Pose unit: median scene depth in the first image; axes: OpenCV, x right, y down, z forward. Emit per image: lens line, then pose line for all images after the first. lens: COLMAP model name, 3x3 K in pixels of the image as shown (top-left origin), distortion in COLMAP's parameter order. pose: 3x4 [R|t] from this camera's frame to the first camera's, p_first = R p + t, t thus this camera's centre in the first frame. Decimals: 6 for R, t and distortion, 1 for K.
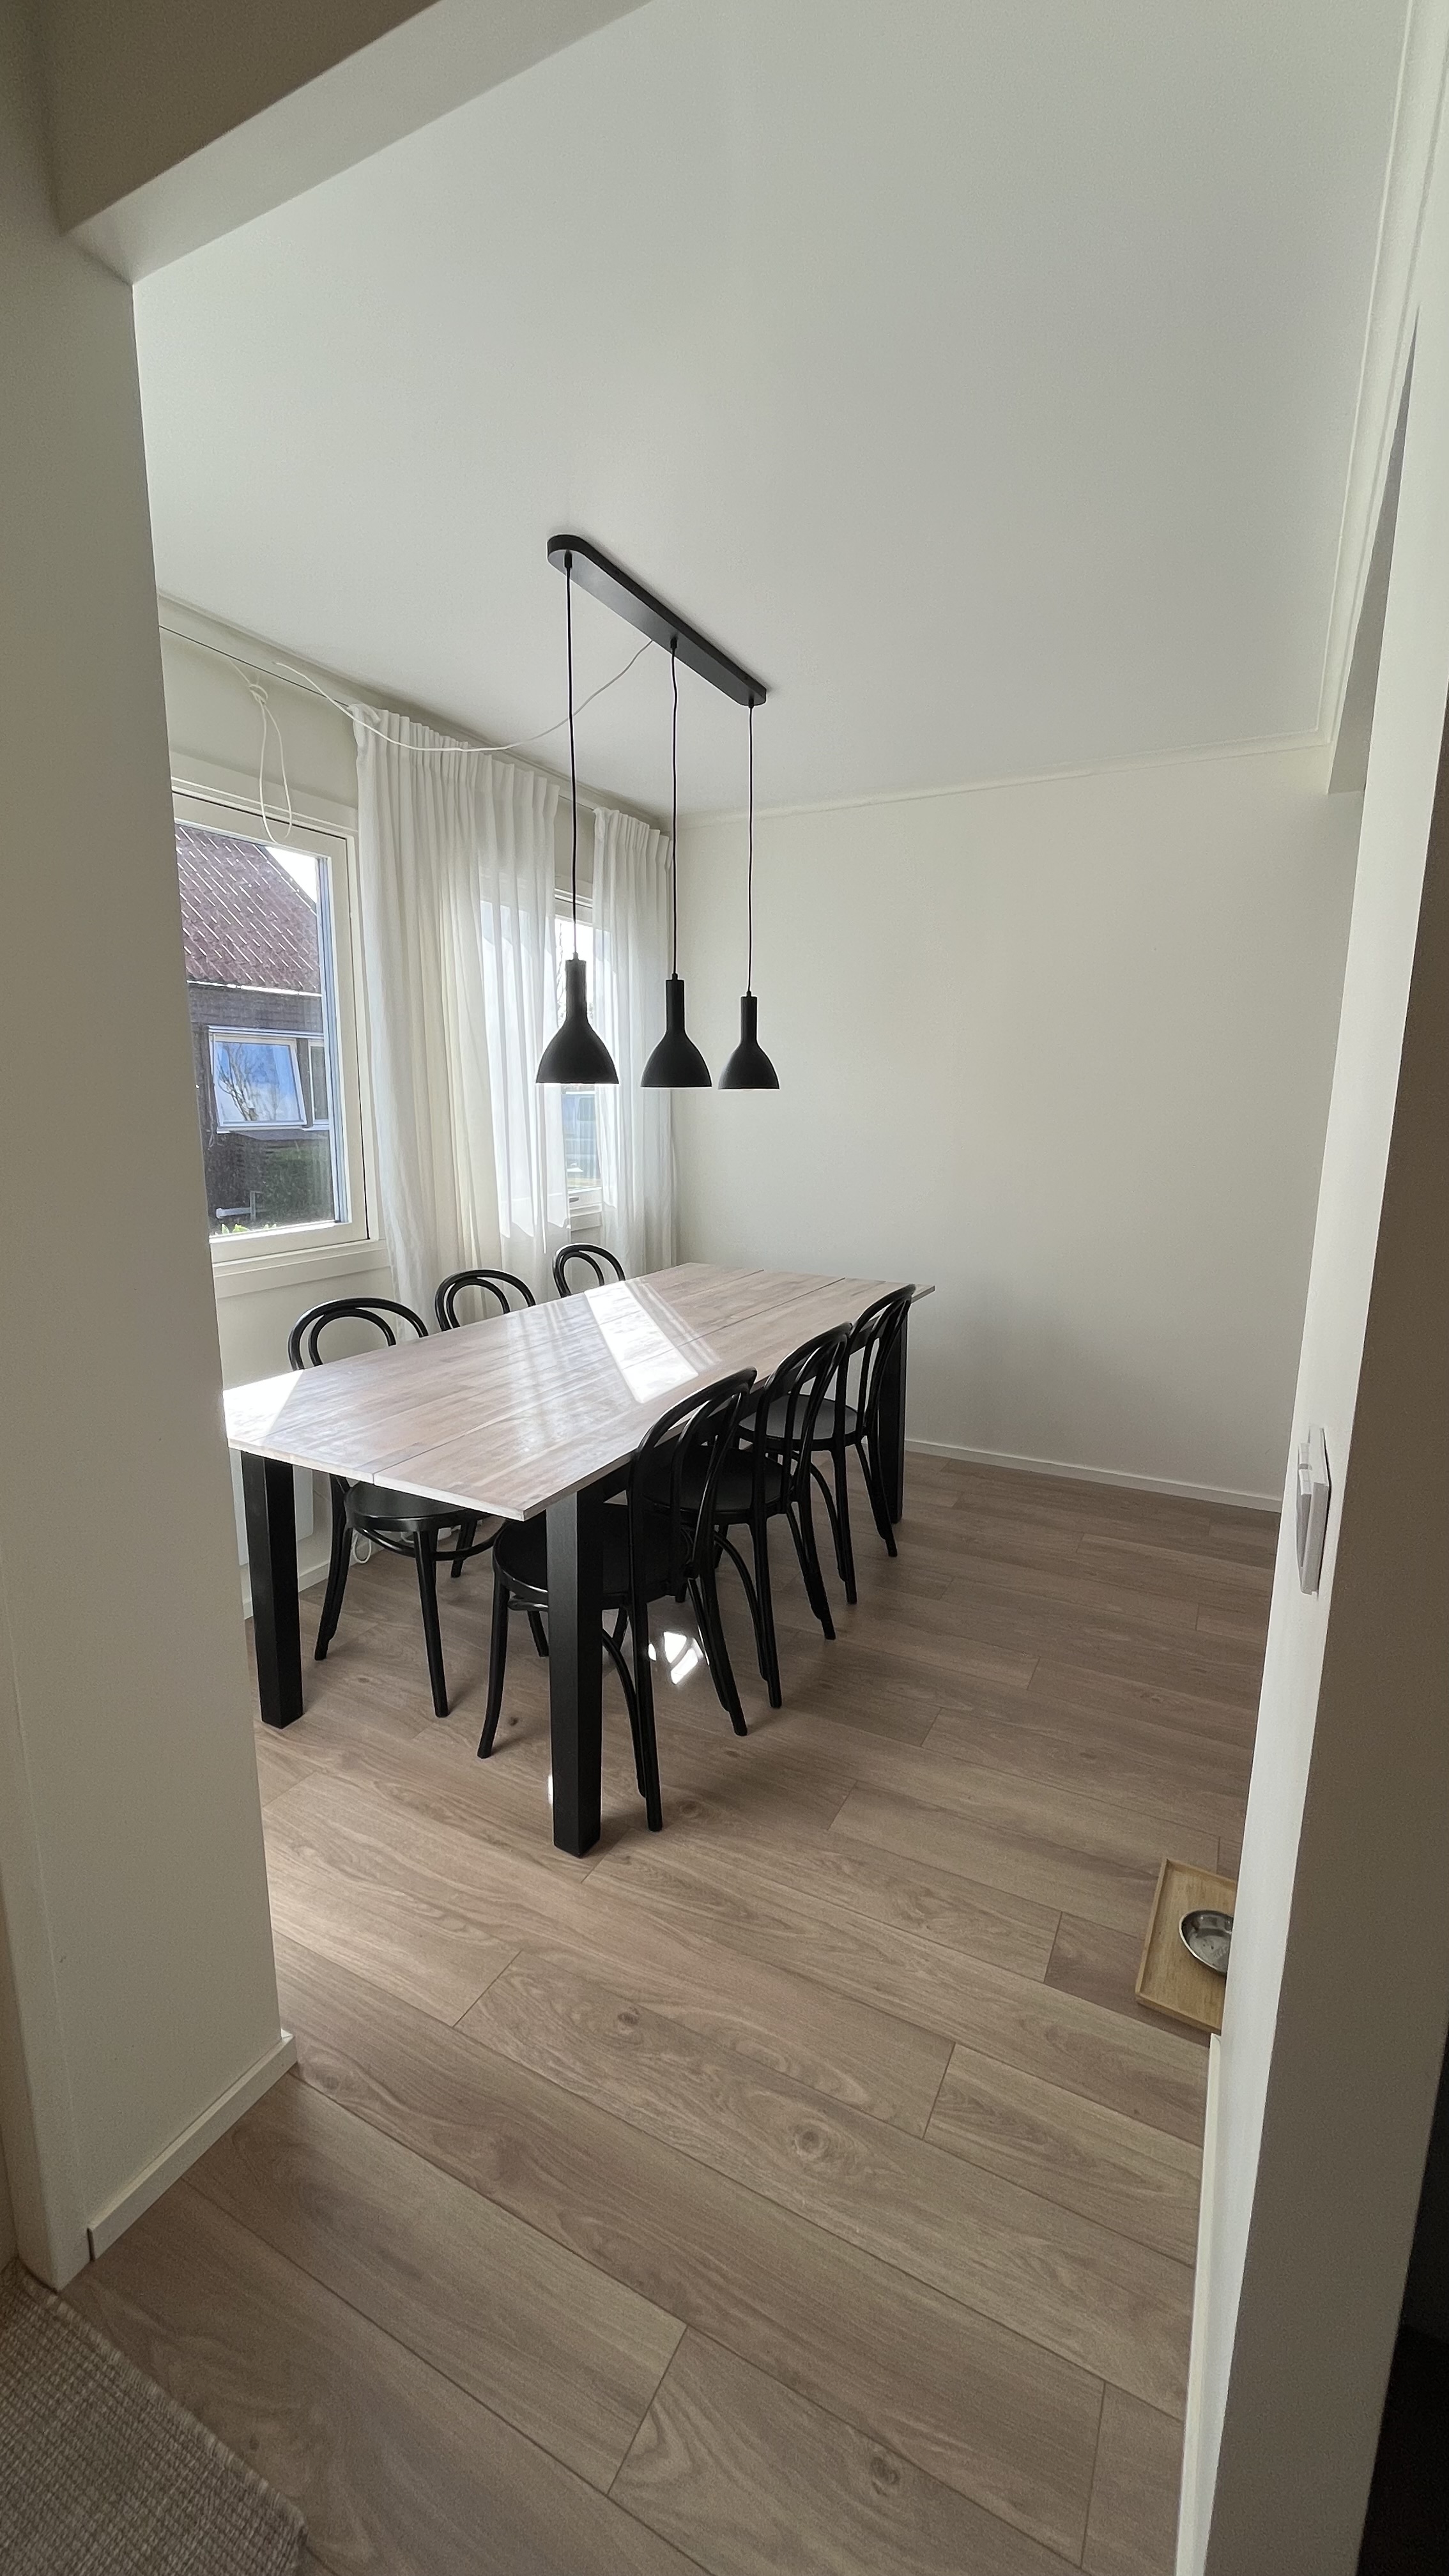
lens RADIAL K [[1037.6, 0, 723.7], [0, 1037.6, 1293.3], [0, 0, 1]] dist [-0.000256, -0.000061]
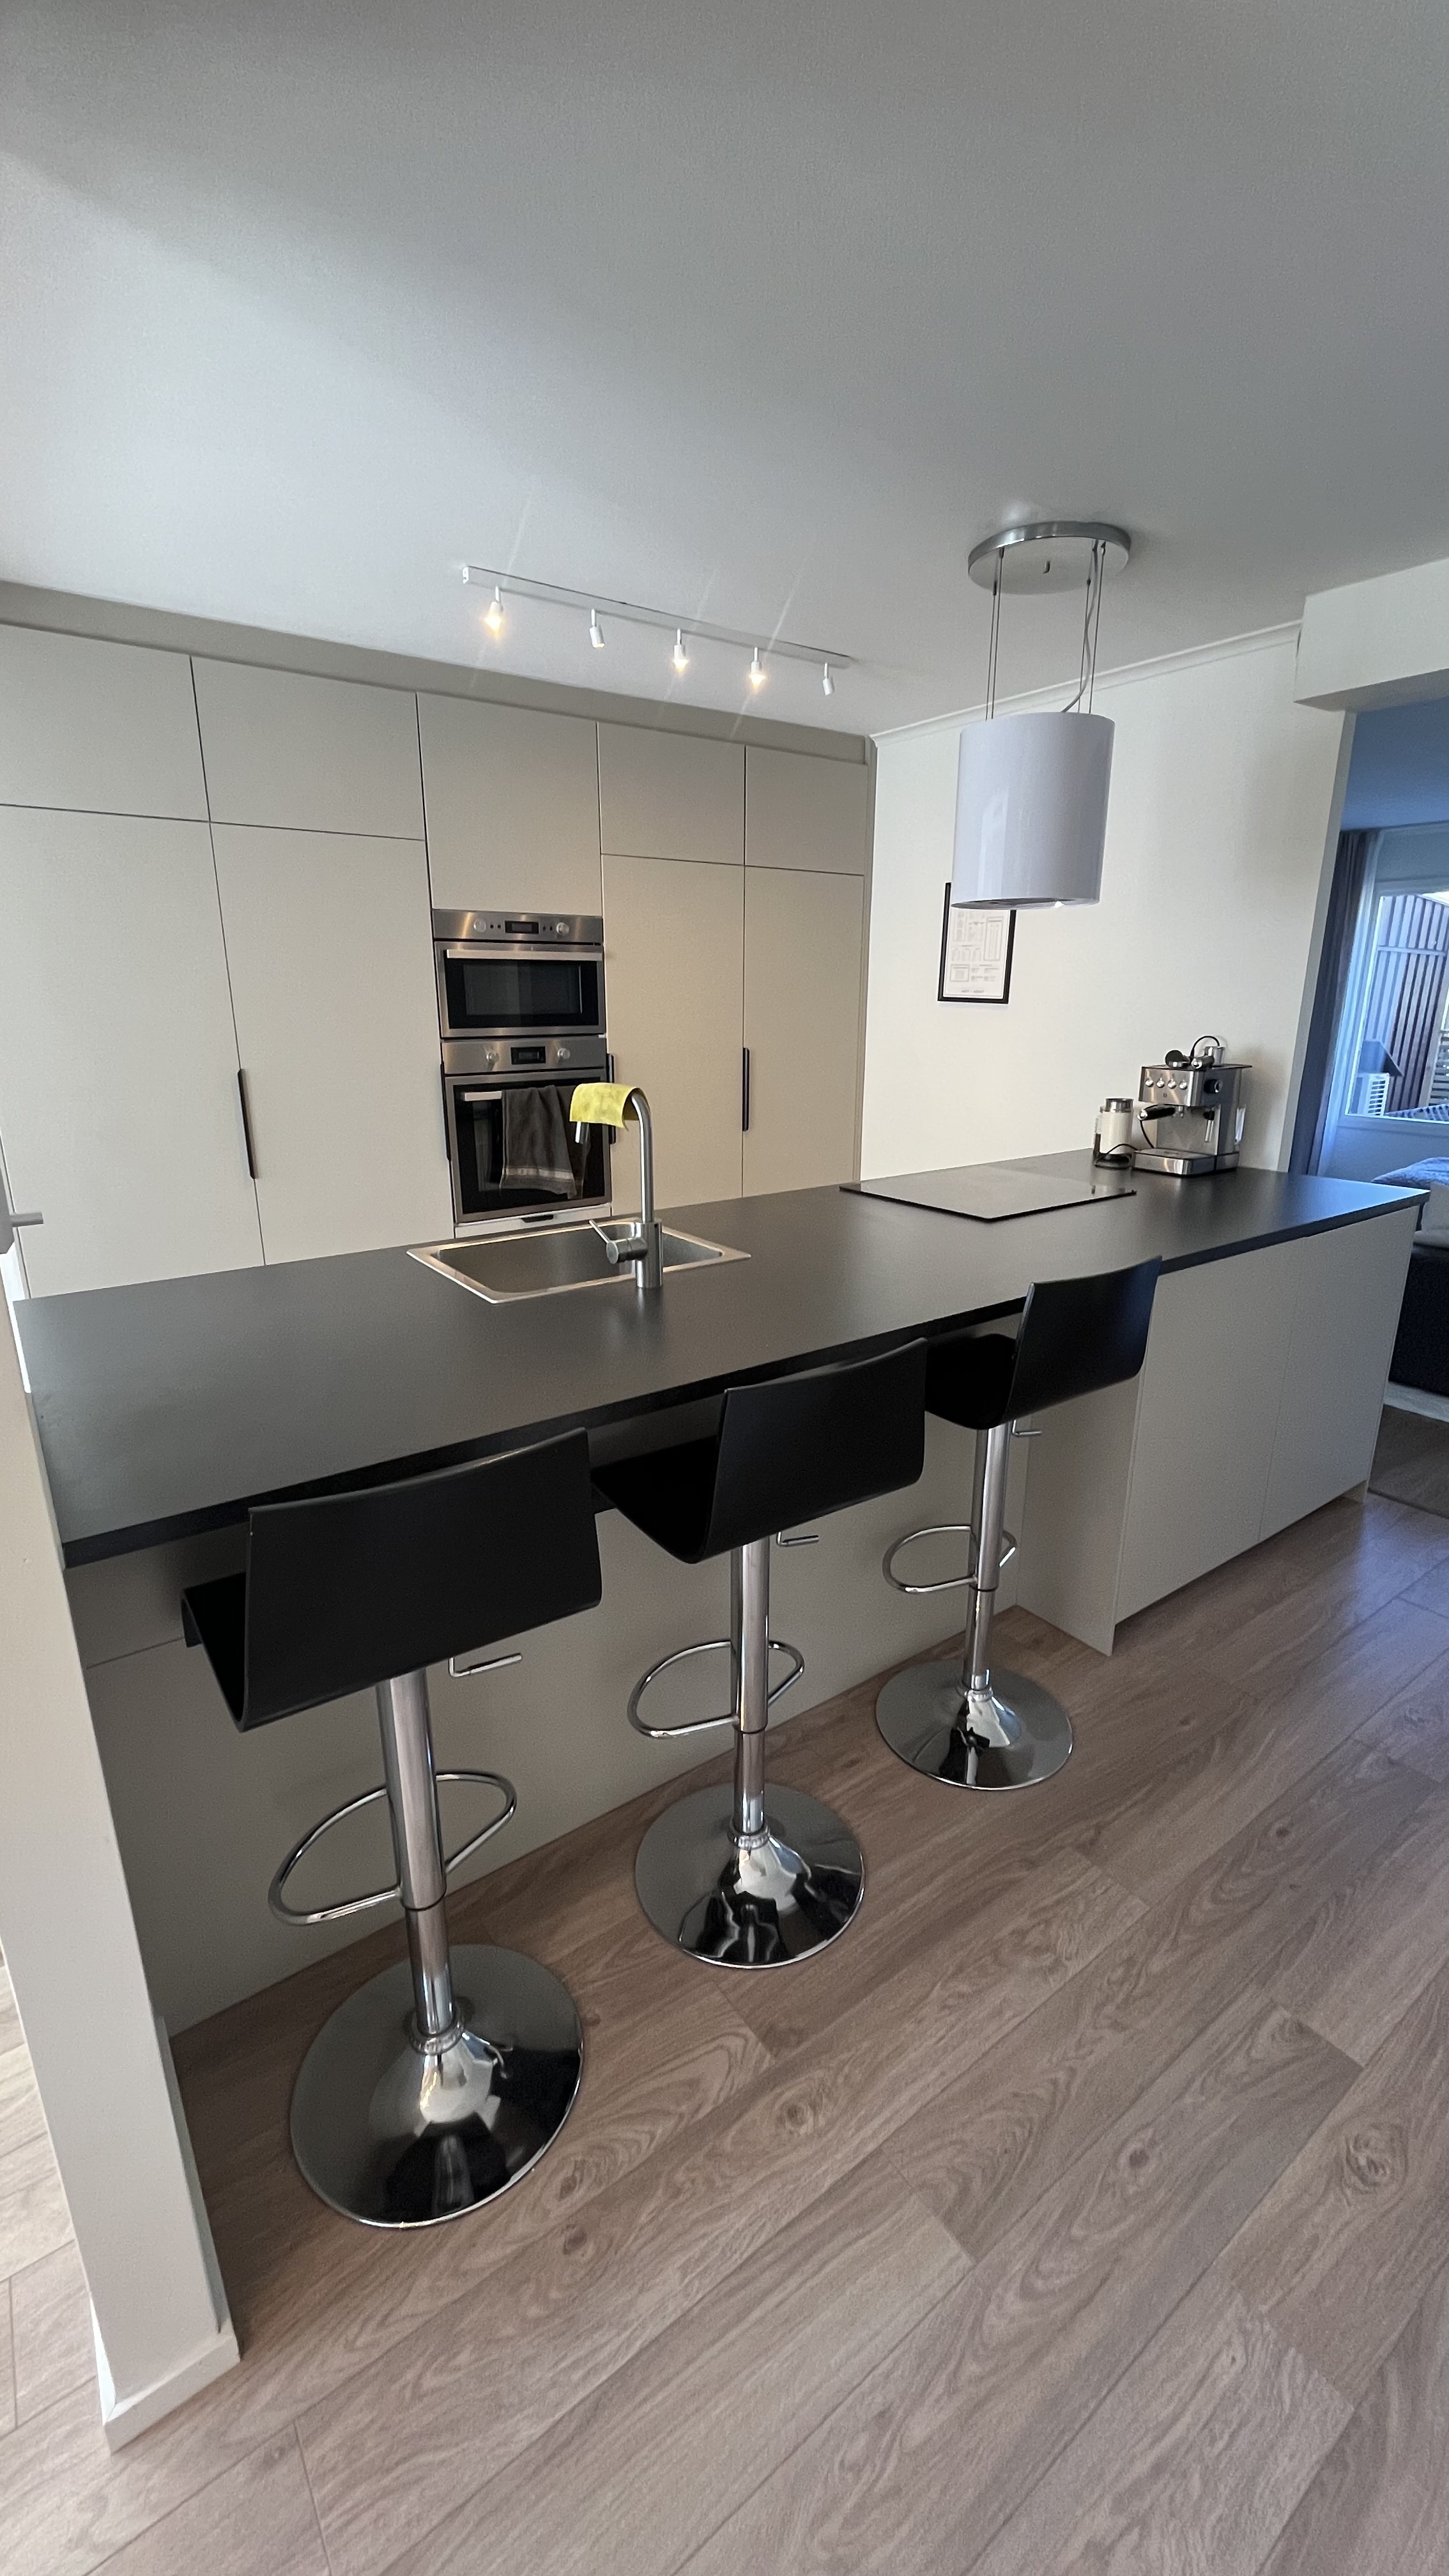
lens RADIAL K [[1037.6, 0, 717.2], [0, 1037.6, 1287.7], [0, 0, 1]] dist [-0.000256, -0.000061]
pose [[0.445994, -0.255832, 0.857694, -0.621119], [0.166653, 0.965258, 0.201257, -0.190986], [-0.879384, 0.053177, 0.473134, 0.539848]]
